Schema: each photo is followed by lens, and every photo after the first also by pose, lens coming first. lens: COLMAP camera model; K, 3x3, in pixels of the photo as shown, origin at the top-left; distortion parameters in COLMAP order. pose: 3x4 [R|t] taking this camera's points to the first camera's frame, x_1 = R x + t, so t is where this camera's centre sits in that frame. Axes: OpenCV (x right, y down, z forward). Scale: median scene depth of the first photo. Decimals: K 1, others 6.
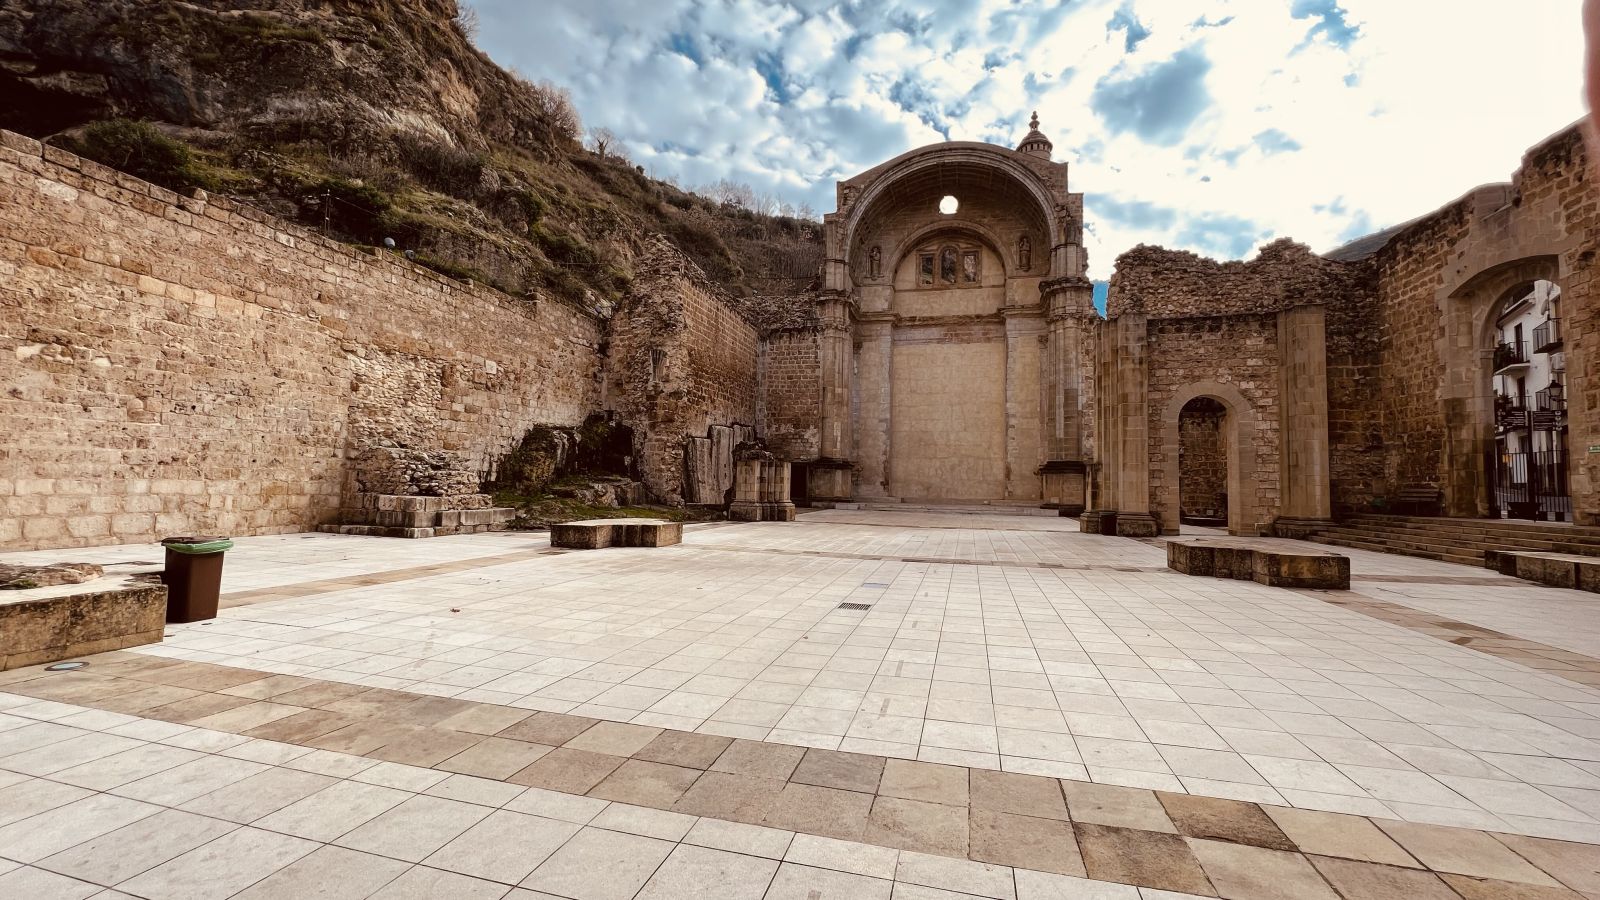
lens RADIAL K [[618.1, 0, 803.6], [0, 618.1, 446.3], [0, 0, 1]] dist [-0.000387, 0.000003]
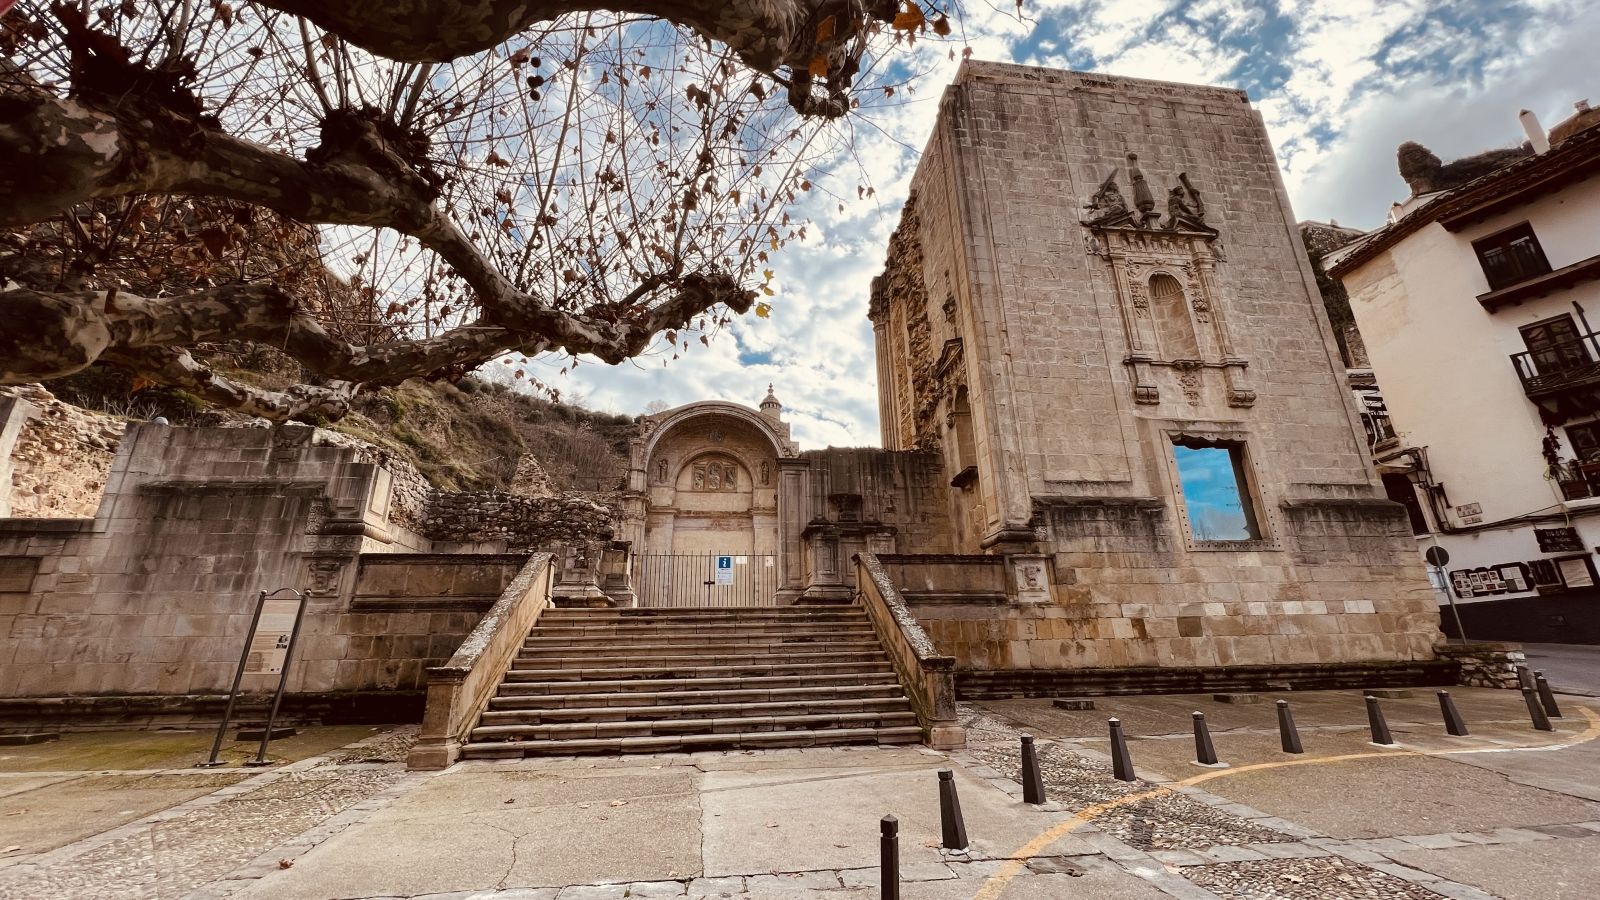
lens RADIAL K [[618.1, 0, 803.9], [0, 618.1, 448.9], [0, 0, 1]] dist [-0.000387, 0.000003]
pose [[0.920896, 0.085983, 0.380208, -0.125877], [0.021564, 0.962639, -0.269927, 0.036723], [-0.389212, 0.256773, 0.884636, -0.364177]]
